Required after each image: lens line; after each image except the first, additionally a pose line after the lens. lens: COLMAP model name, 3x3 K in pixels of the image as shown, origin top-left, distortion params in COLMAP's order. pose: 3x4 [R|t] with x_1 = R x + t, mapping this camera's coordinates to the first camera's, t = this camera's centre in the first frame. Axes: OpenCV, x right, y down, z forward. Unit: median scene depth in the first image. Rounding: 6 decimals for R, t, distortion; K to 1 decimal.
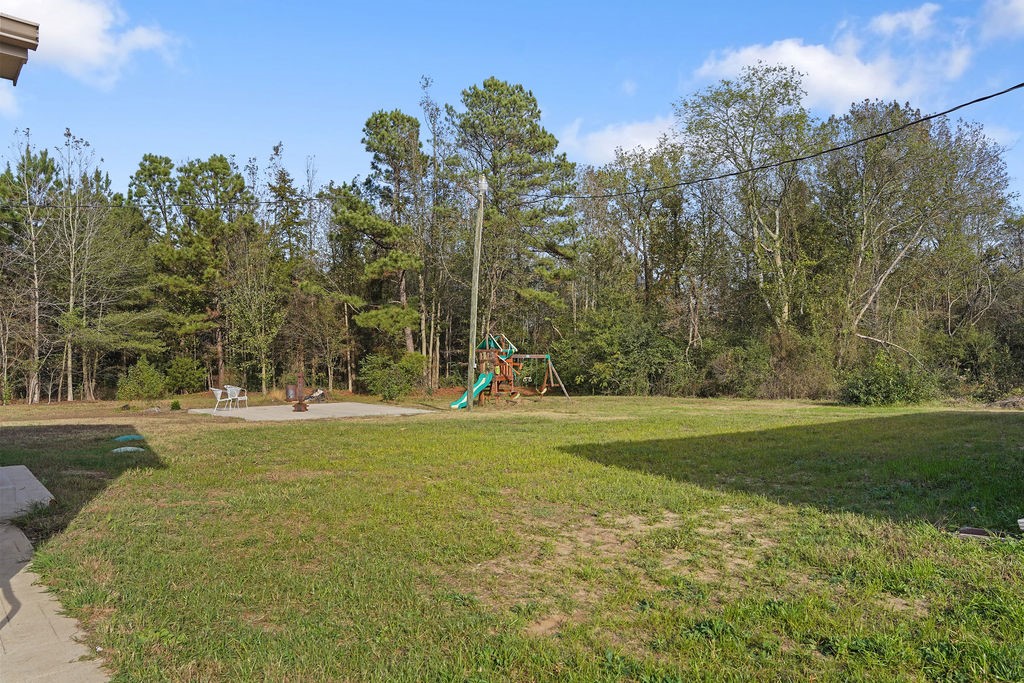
lens RADIAL K [[713.7, 0, 512.0], [0, 713.7, 341.5], [0, 0, 1]] dist [-0.177970, 0.139532]
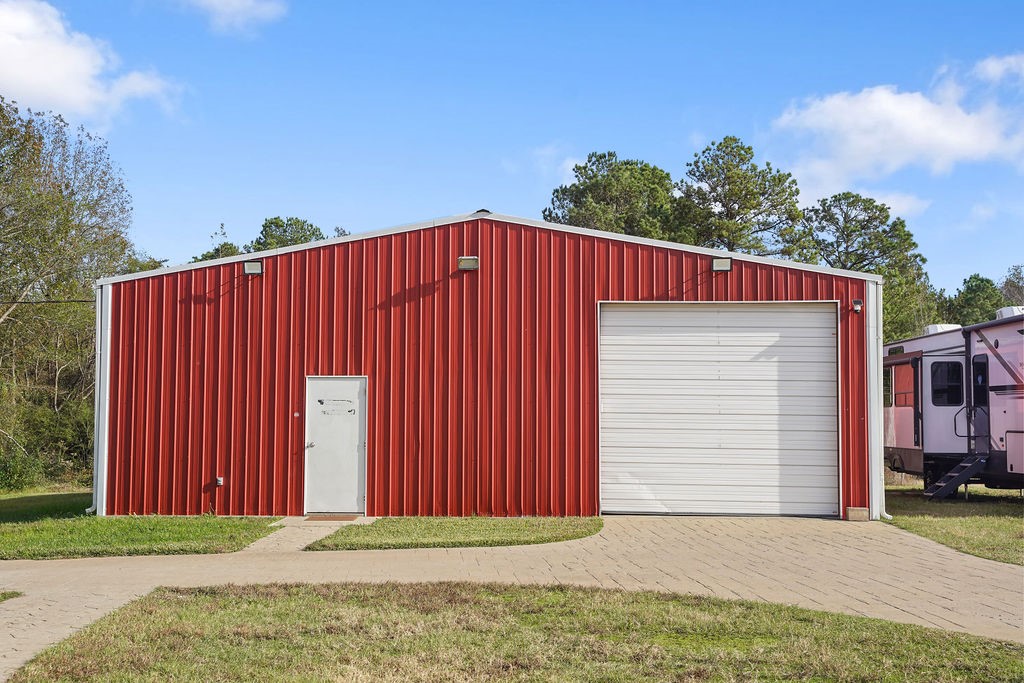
lens RADIAL K [[1242.5, 0, 512.0], [0, 1242.5, 341.5], [0, 0, 1]] dist [0.017647, 0.030793]
pose [[0.601104, 0.061381, 0.796810, -0.179143], [-0.016387, 0.997783, -0.064501, -0.005656], [-0.799003, 0.025715, 0.600777, -0.271966]]
